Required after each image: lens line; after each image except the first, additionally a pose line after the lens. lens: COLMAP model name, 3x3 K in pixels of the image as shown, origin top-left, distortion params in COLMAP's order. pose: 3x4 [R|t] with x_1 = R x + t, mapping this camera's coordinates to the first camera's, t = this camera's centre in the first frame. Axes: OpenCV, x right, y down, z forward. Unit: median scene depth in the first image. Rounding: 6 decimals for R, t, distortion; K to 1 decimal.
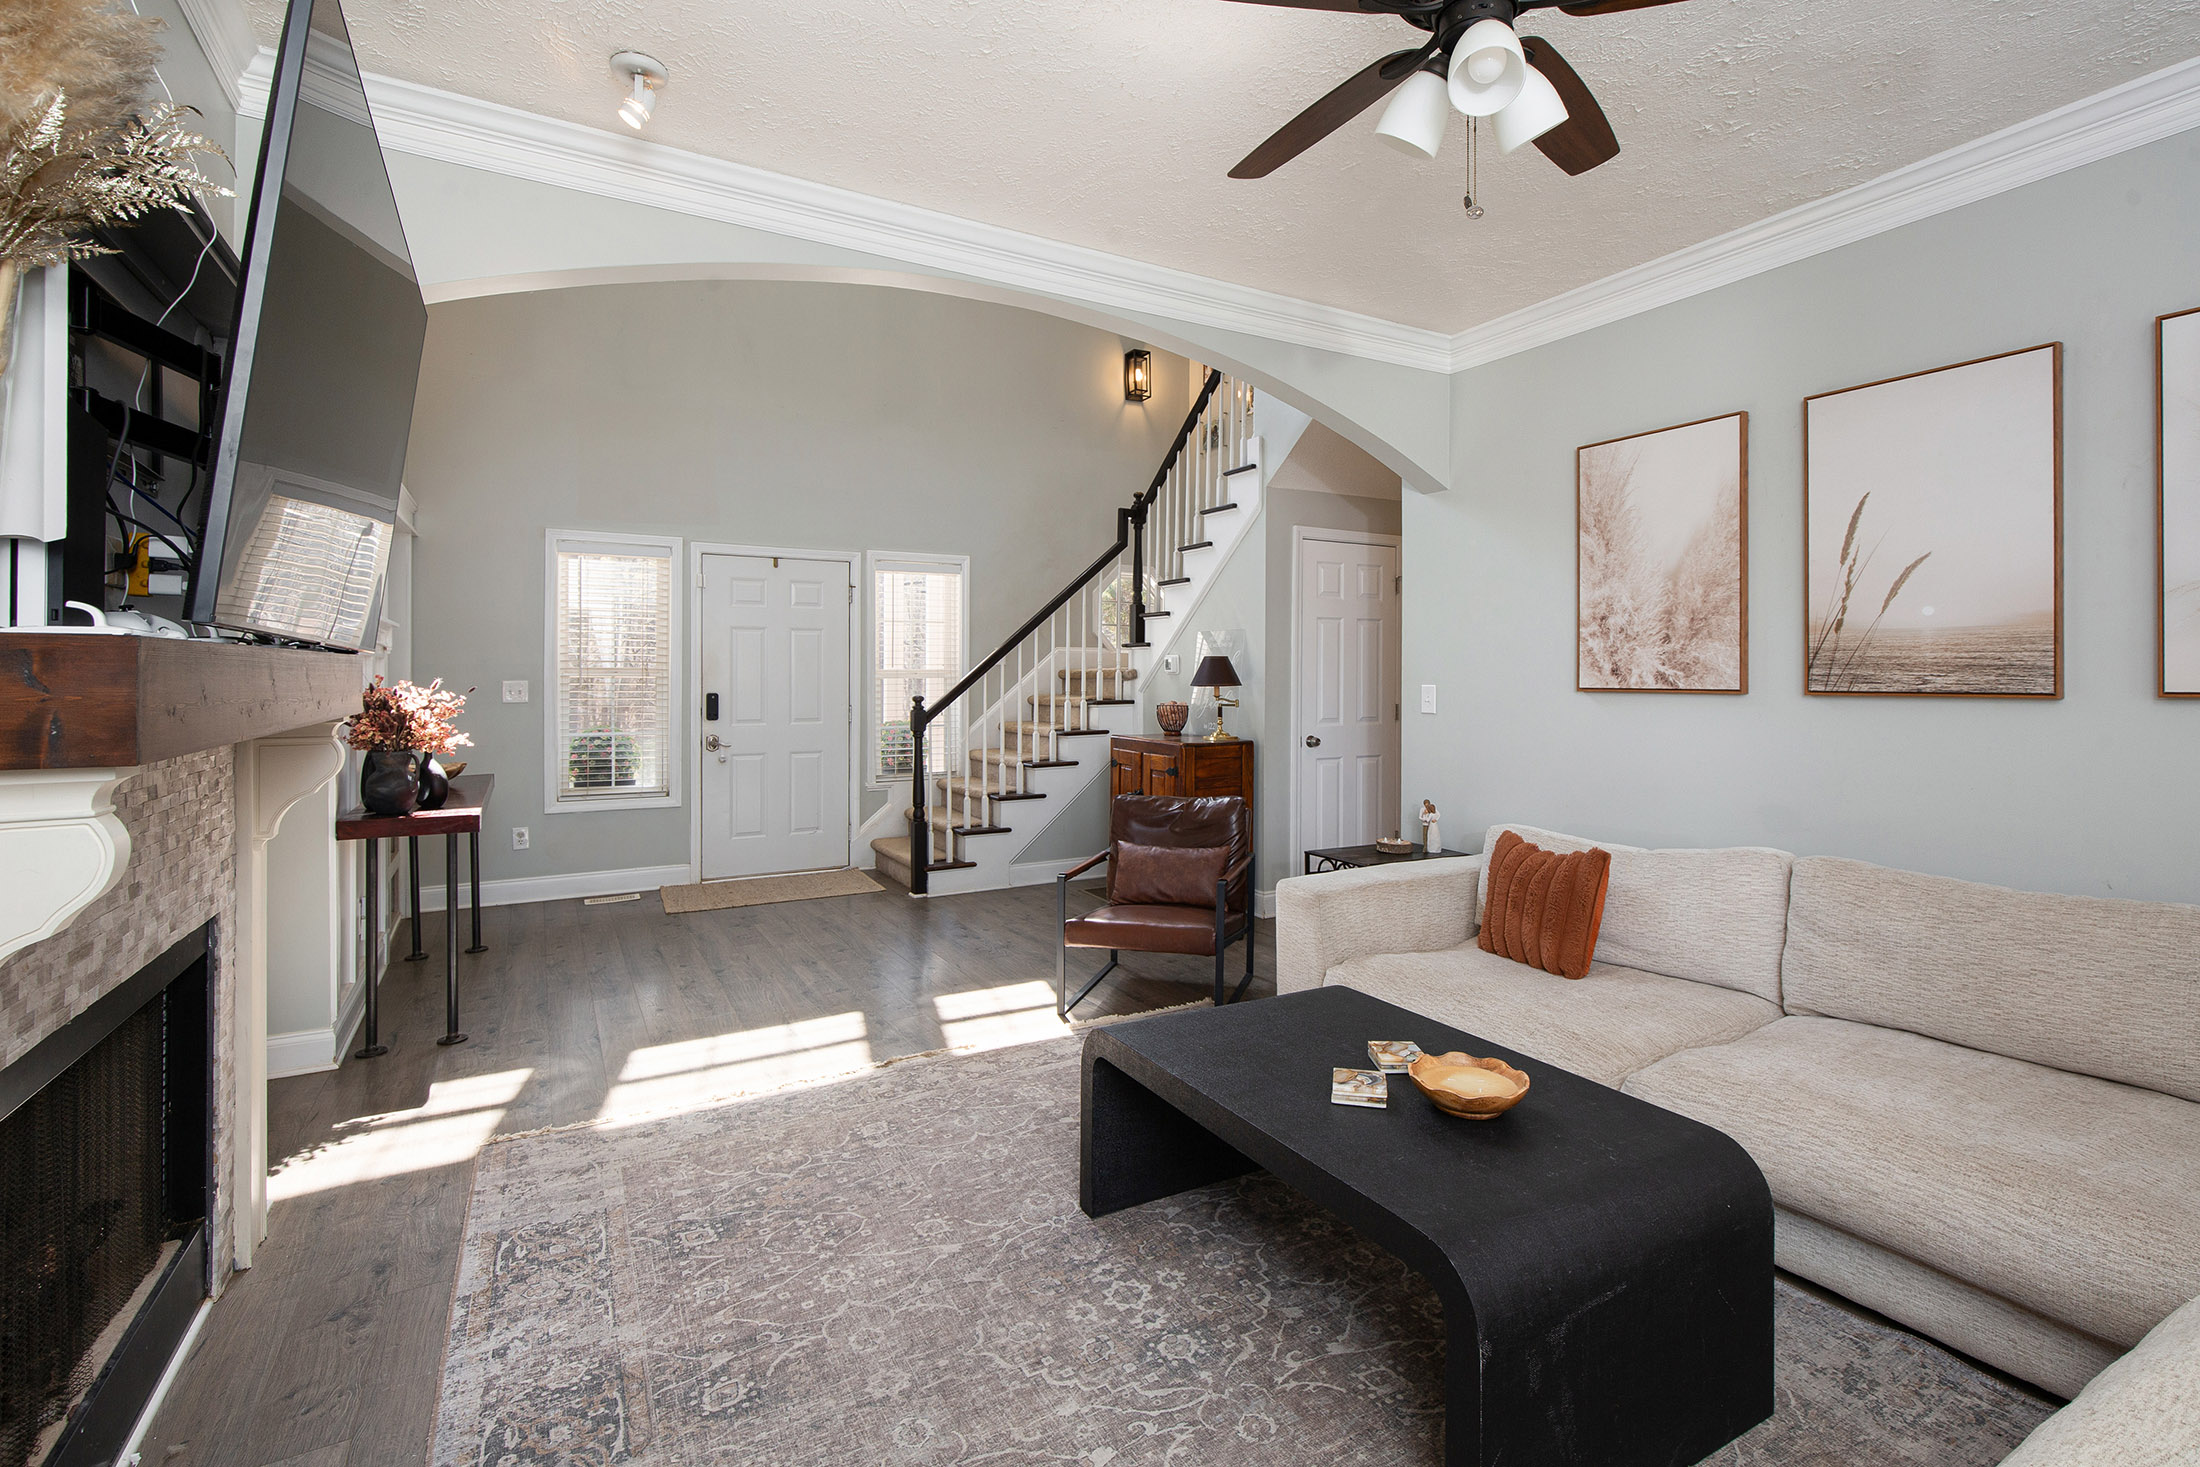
lens RADIAL K [[1018.7, 0, 1130.7], [0, 1018.7, 679.7], [0, 0, 1]] dist [-0.000739, -0.000888]
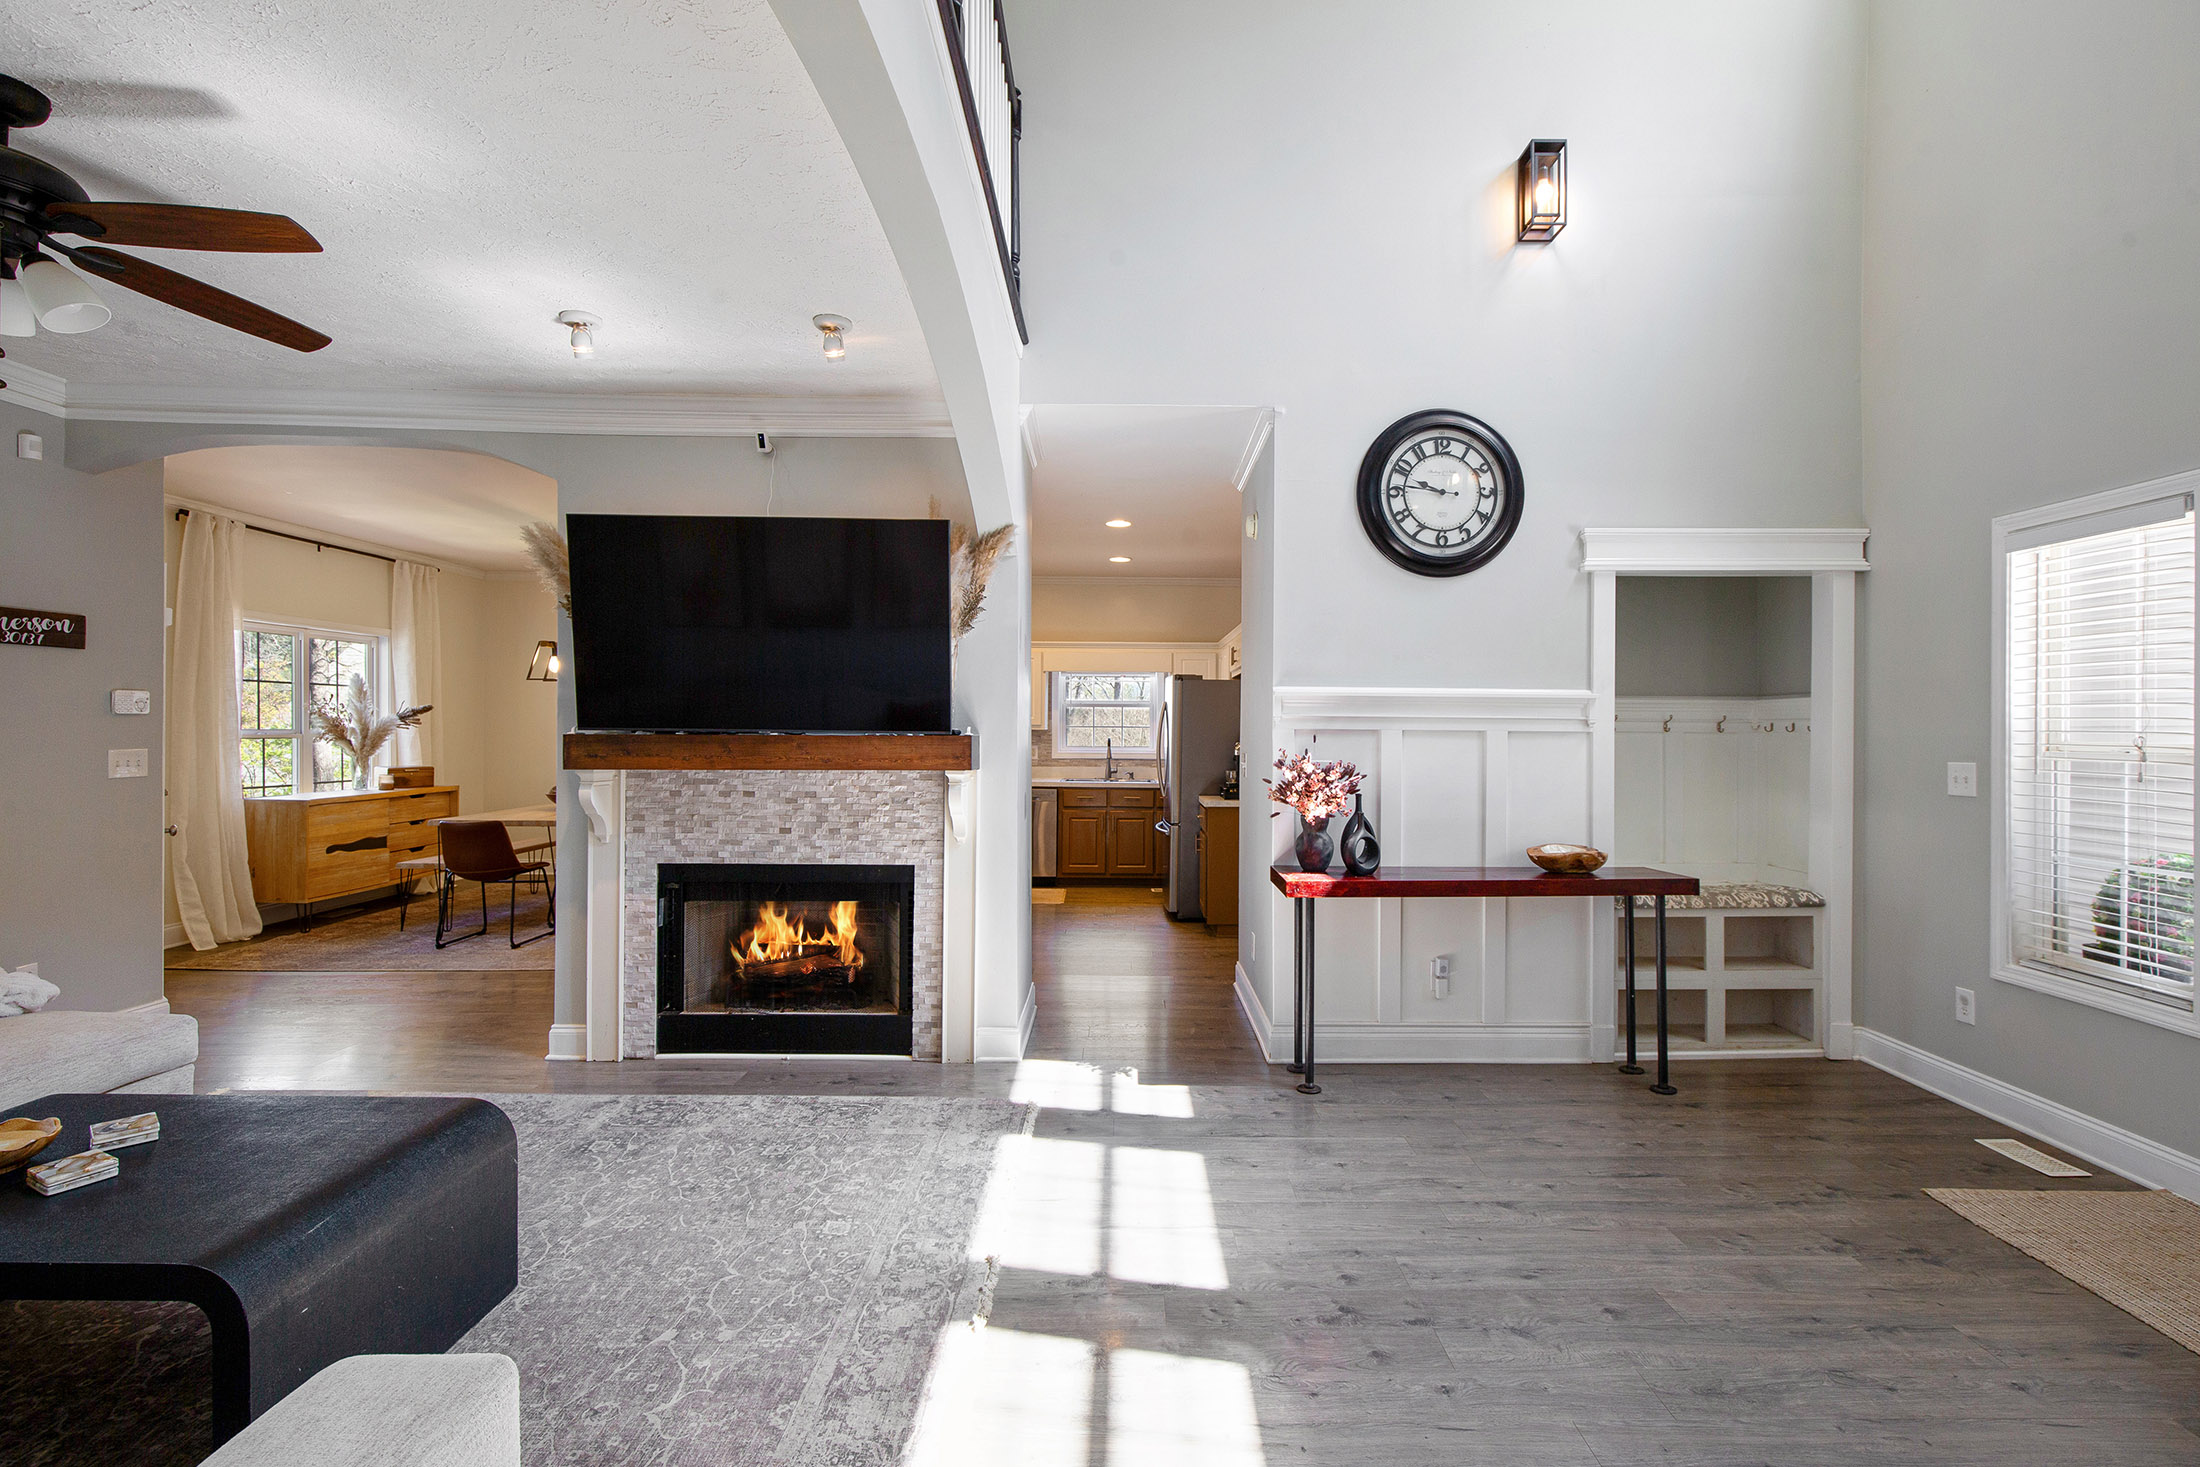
lens RADIAL K [[1000.4, 0, 1134.3], [0, 1000.4, 731.6], [0, 0, 1]] dist [-0.000259, -0.000501]
pose [[-0.497062, -0.001595, -0.867714, 0.356292], [-0.008787, 0.999956, 0.003195, -0.026148], [0.867671, 0.009212, -0.497054, 1.424088]]
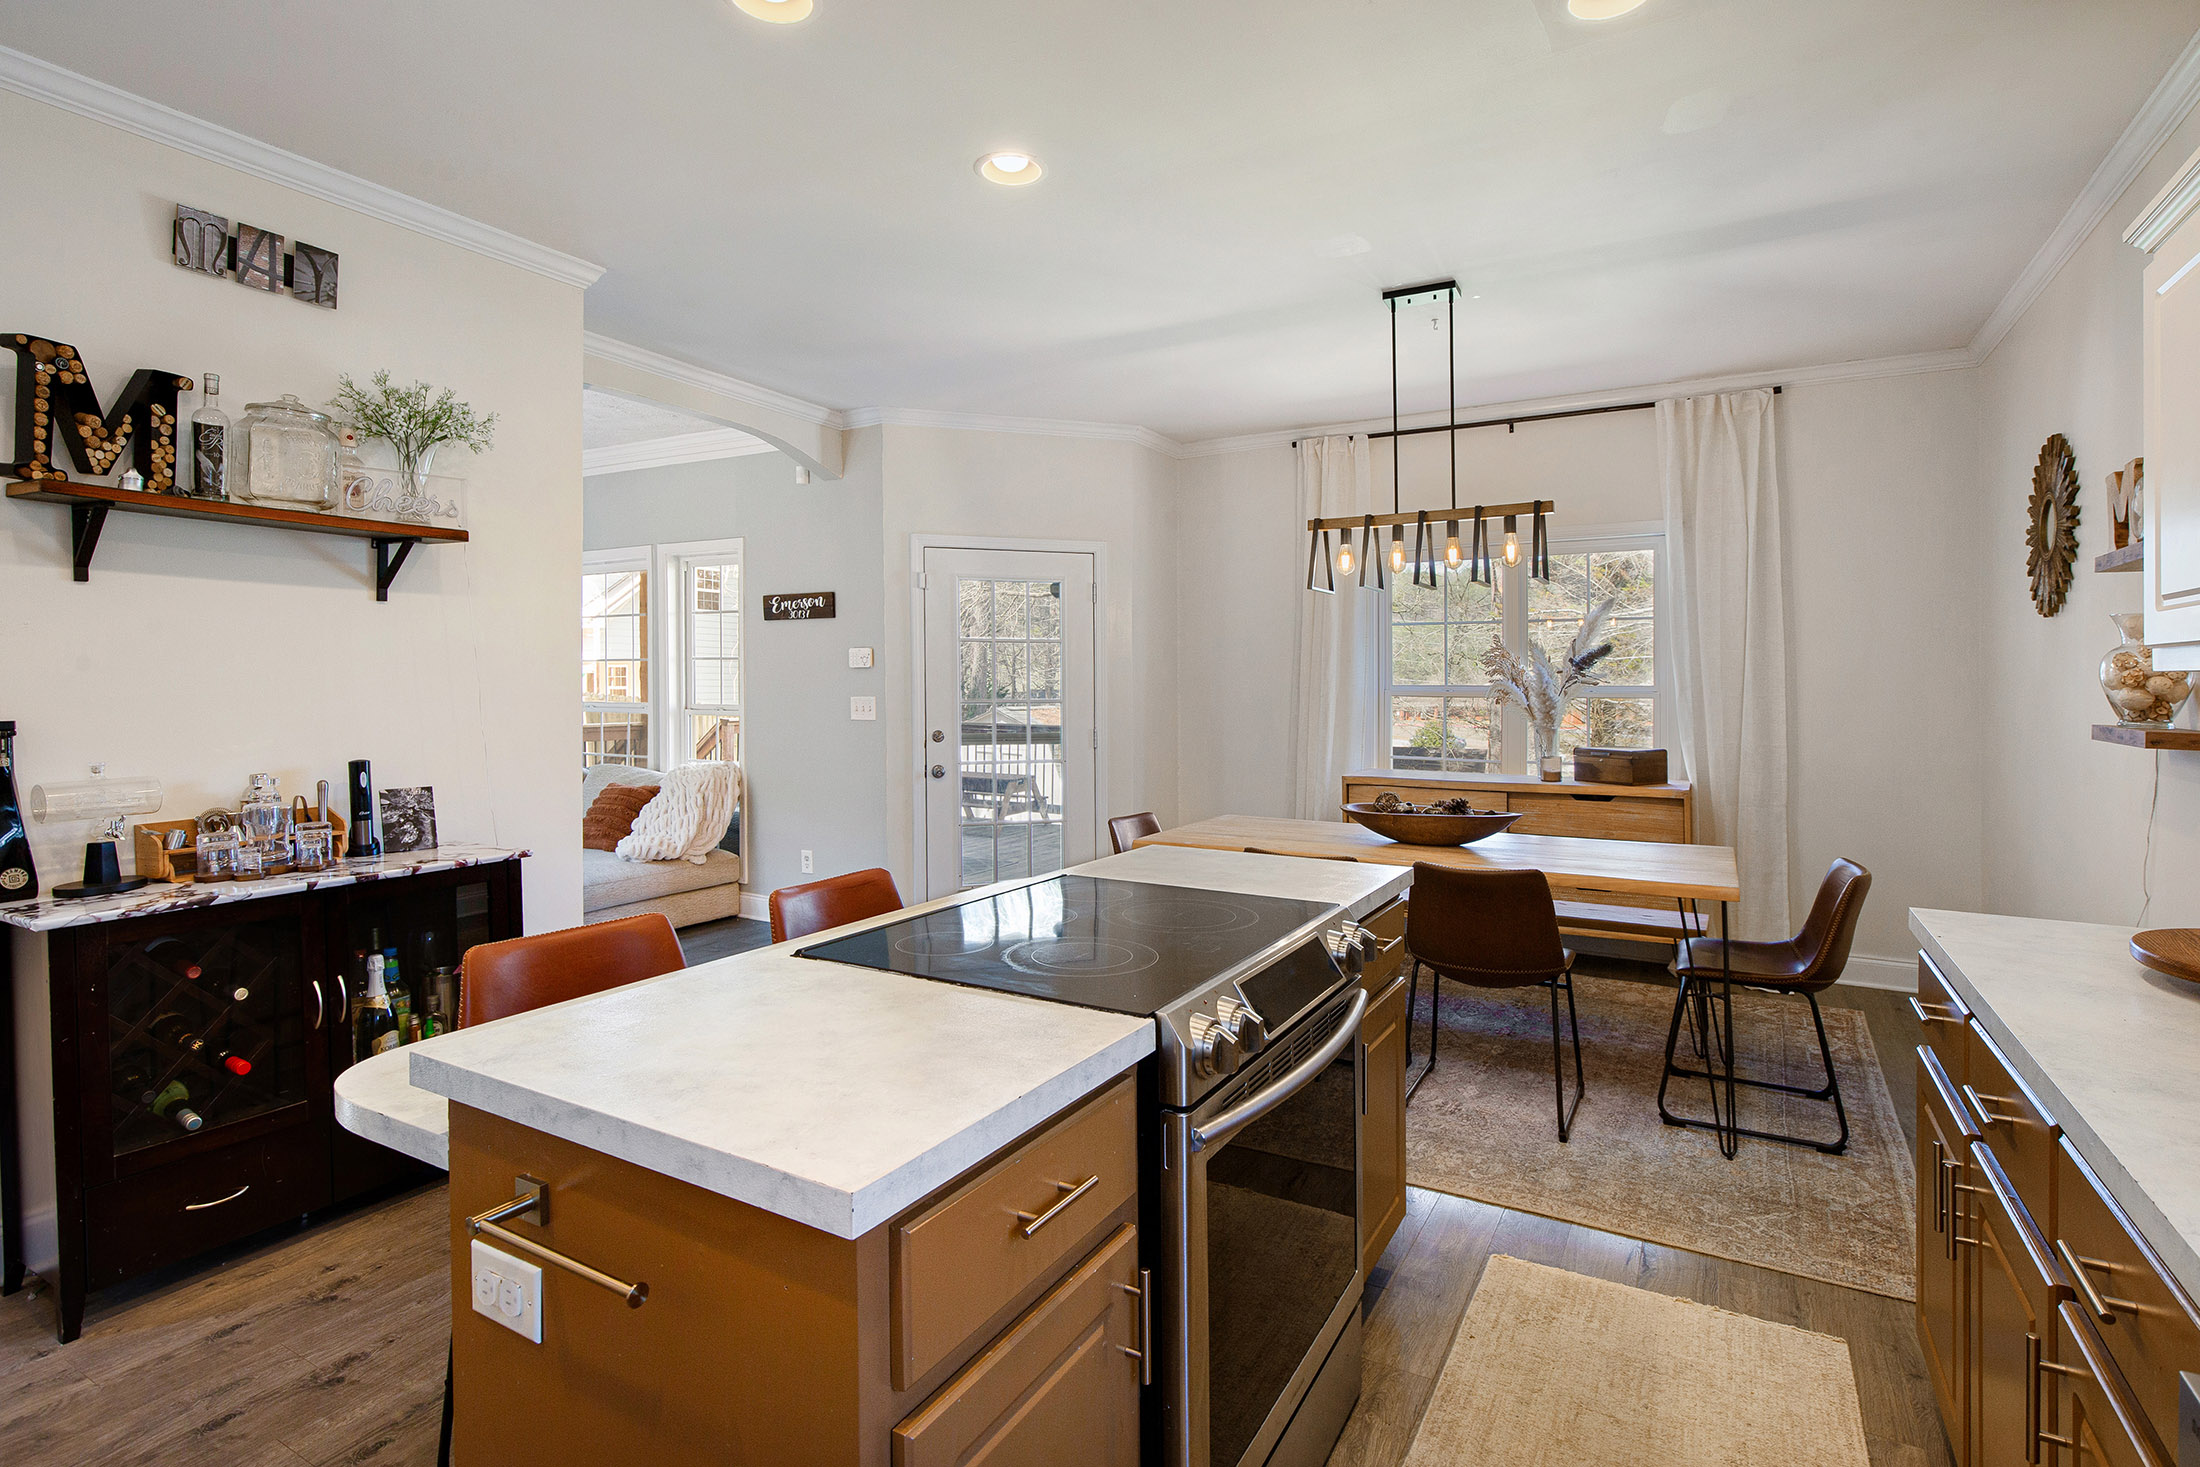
lens RADIAL K [[1062.7, 0, 1140.2], [0, 1062.7, 694.9], [0, 0, 1]] dist [-0.002382, -0.000599]
pose [[-0.504693, -0.011643, 0.863221, -1.688832], [-0.002608, 0.999925, 0.011962, -0.012105], [-0.863295, 0.003786, -0.504685, 0.166871]]
